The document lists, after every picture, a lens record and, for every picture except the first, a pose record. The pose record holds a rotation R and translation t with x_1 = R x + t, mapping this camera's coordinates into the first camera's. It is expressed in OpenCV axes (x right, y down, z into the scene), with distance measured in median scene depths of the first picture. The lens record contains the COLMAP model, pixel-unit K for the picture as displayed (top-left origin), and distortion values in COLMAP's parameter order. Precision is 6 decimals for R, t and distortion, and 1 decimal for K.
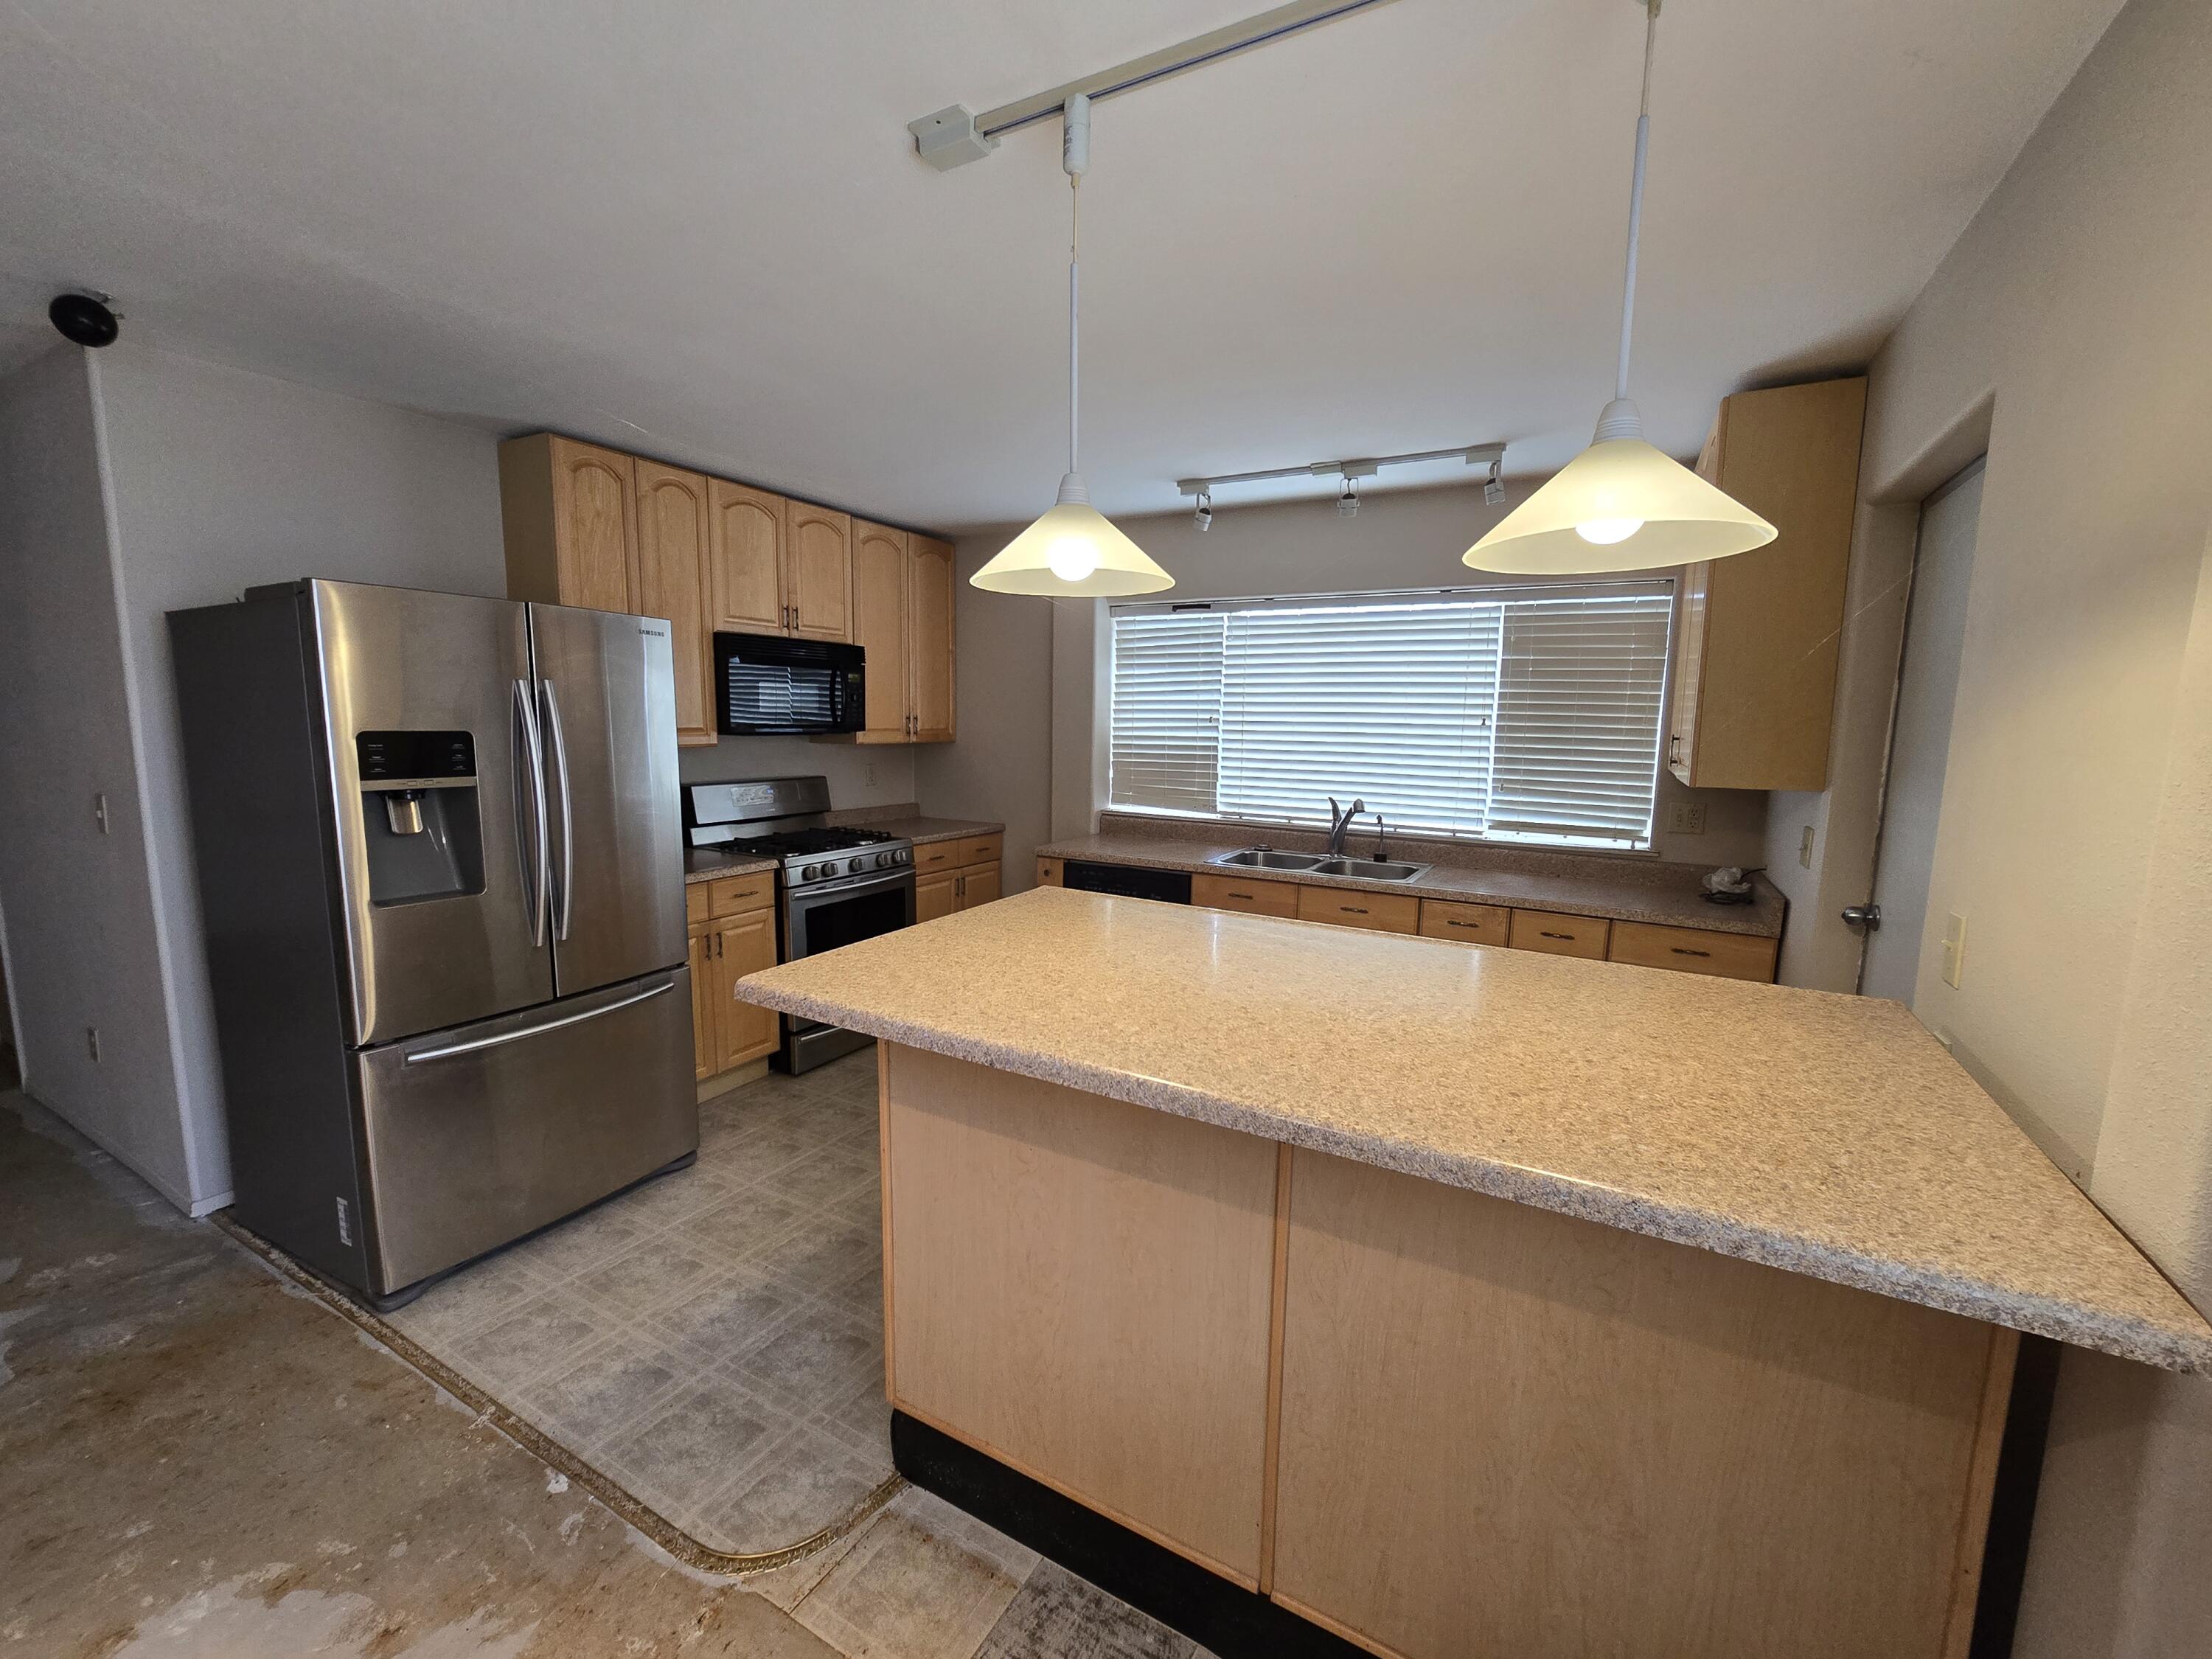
lens RADIAL K [[895.9, 0, 1110.5], [0, 895.9, 832.3], [0, 0, 1]] dist [0.001081, 0.000132]
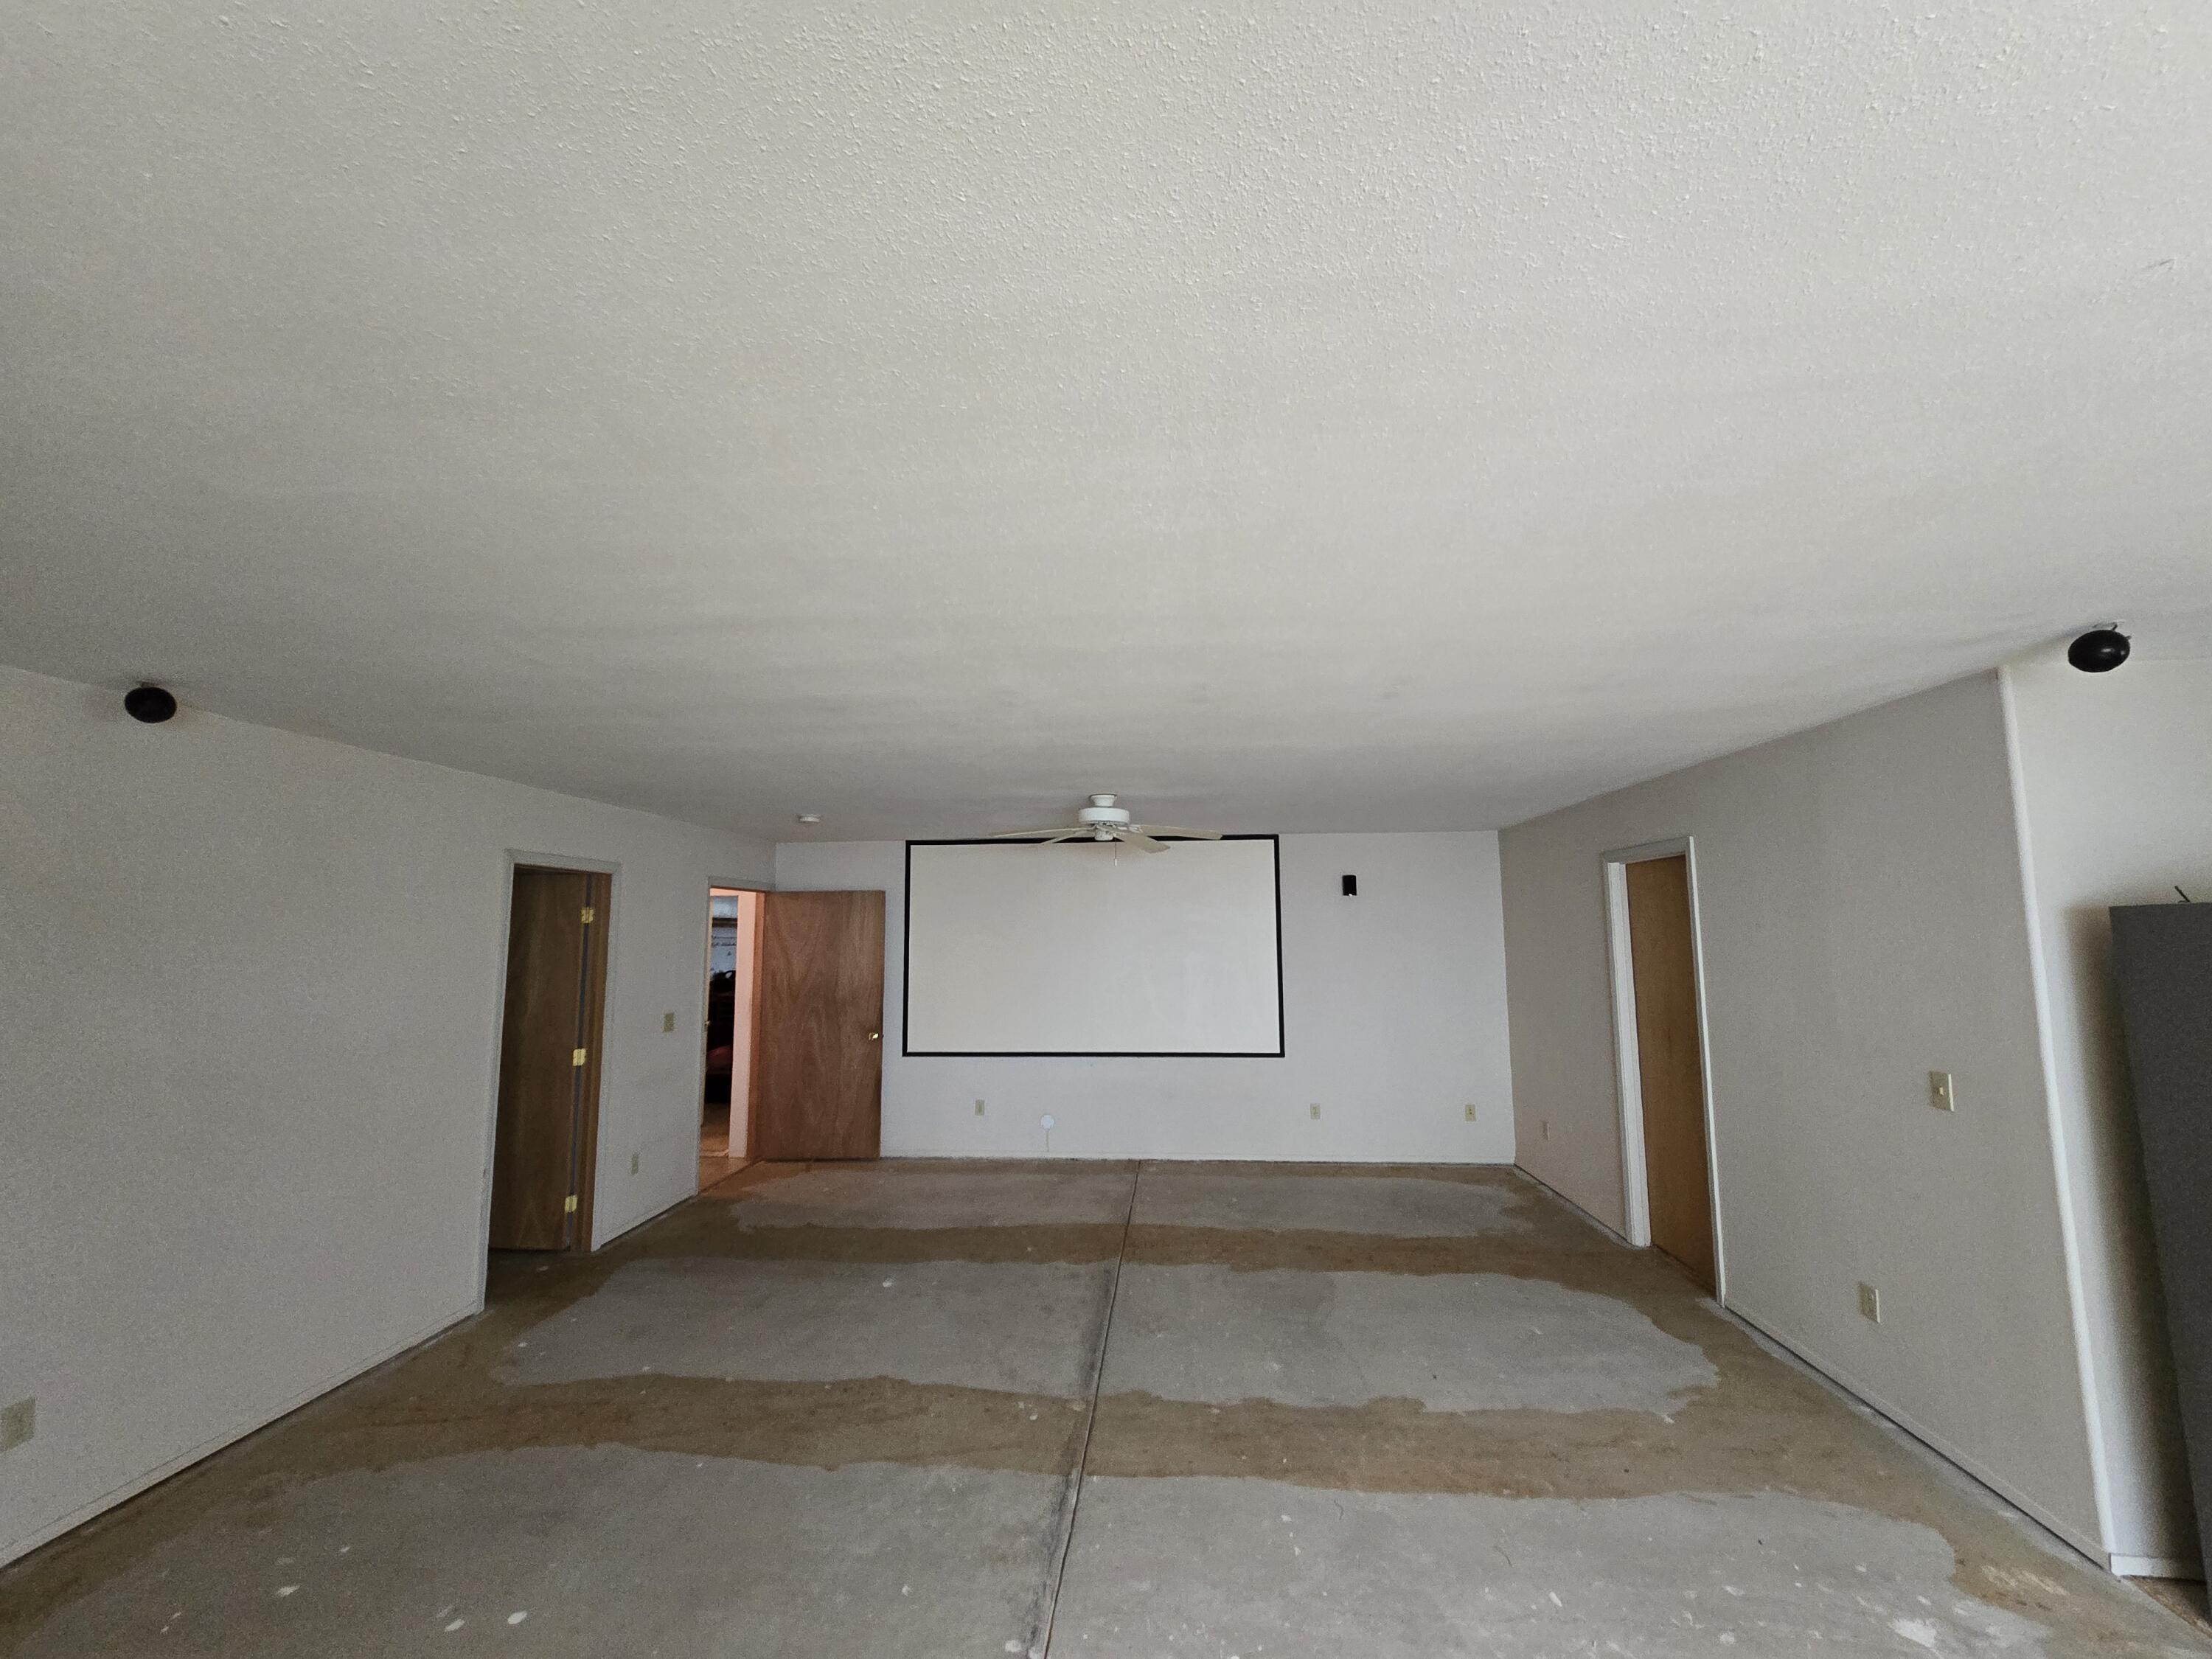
lens RADIAL K [[895.9, 0, 1106.3], [0, 895.9, 829.6], [0, 0, 1]] dist [0.001081, 0.000132]
pose [[0.414722, -0.119495, -0.902068, -0.576664], [-0.108321, 0.977808, -0.179328, -0.028334], [0.903478, 0.172084, 0.392574, -0.408415]]
